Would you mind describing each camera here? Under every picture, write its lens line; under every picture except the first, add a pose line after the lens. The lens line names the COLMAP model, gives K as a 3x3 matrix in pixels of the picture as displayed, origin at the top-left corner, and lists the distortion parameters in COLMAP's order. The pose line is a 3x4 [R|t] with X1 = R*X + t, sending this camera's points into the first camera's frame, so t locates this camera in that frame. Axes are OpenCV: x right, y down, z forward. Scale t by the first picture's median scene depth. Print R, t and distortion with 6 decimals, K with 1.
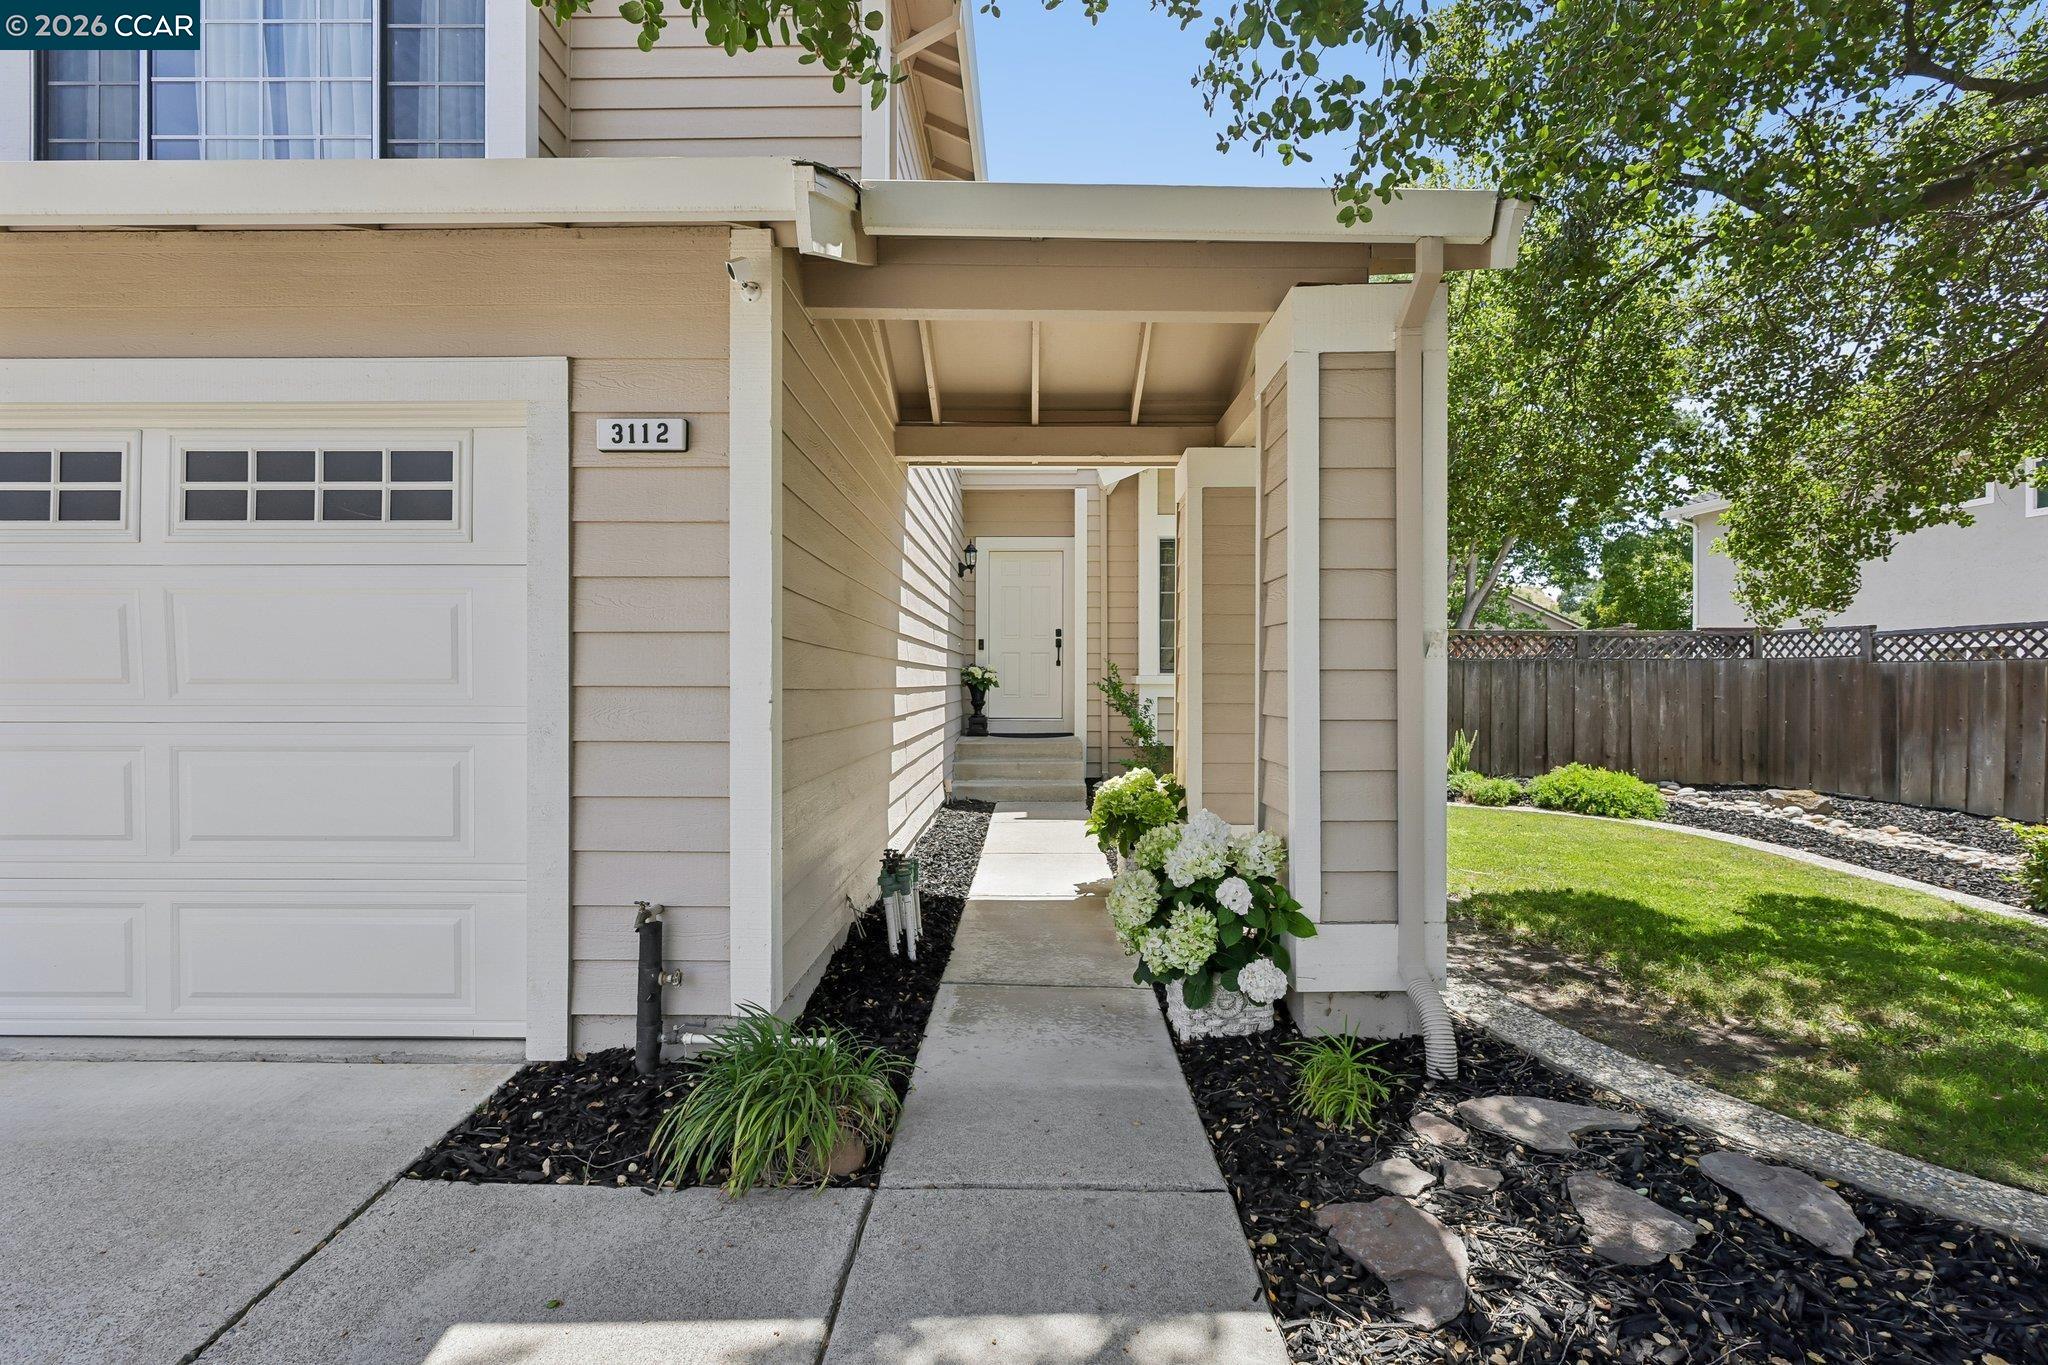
lens RADIAL K [[949.7, 0, 1023.7], [0, 949.7, 679.4], [0, 0, 1]] dist [-0.003699, 0.000371]
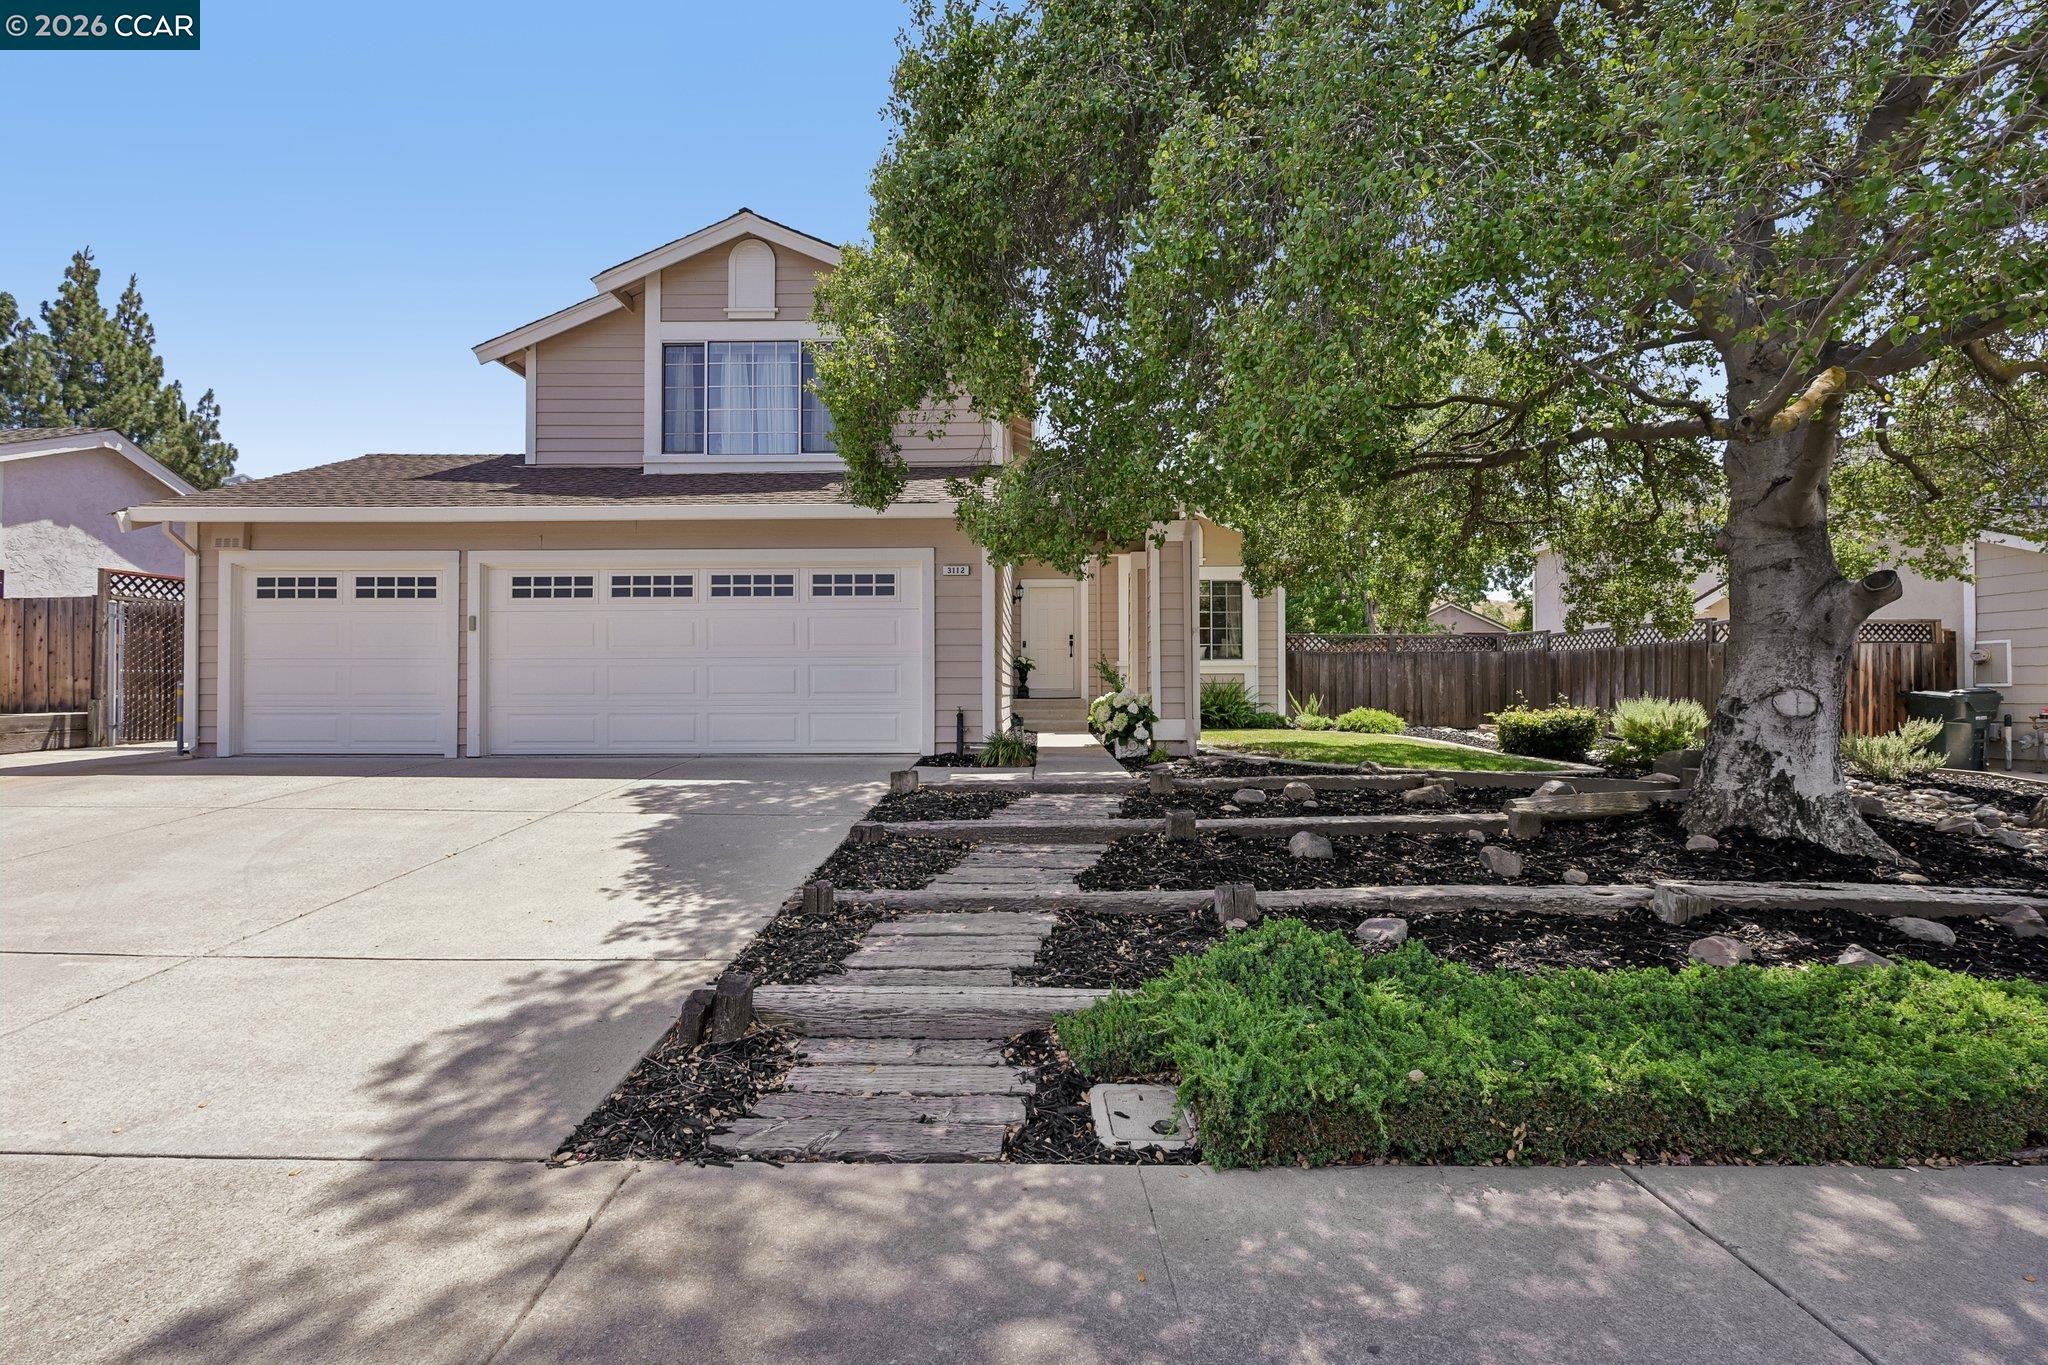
lens RADIAL K [[949.7, 0, 1024.6], [0, 949.7, 685.7], [0, 0, 1]] dist [-0.003699, 0.000371]
pose [[0.999992, -0.003499, -0.001877, -0.053549], [0.003482, 0.999953, -0.009077, 0.064288], [0.001909, 0.009070, 0.999957, -0.832291]]
